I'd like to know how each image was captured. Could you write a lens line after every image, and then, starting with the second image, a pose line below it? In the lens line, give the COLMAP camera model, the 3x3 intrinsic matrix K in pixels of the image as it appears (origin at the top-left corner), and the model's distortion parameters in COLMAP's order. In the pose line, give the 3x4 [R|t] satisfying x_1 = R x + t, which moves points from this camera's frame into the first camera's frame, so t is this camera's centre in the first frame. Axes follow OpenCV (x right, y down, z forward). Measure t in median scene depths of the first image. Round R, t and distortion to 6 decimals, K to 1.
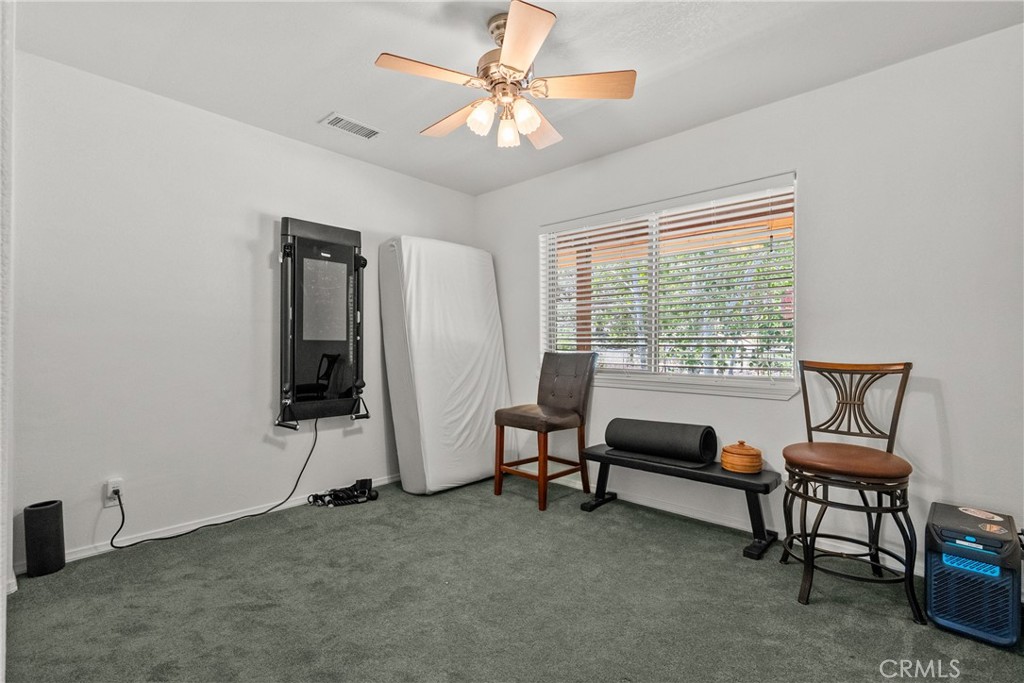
lens RADIAL K [[464.9, 0, 508.9], [0, 464.9, 344.0], [0, 0, 1]] dist [-0.007714, 0.004365]
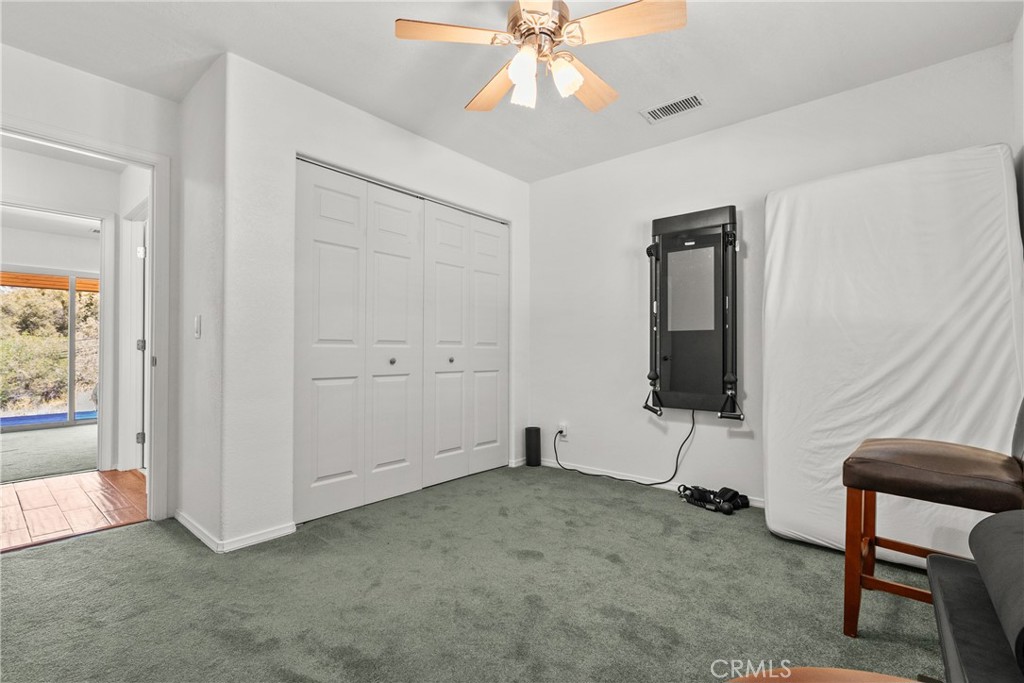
lens RADIAL K [[464.9, 0, 508.9], [0, 464.9, 344.0], [0, 0, 1]] dist [-0.007714, 0.004365]
pose [[0.047851, -0.018267, -0.998687, 0.582816], [0.004705, 0.999826, -0.018063, 0.037238], [0.998843, -0.003835, 0.047929, 0.590833]]
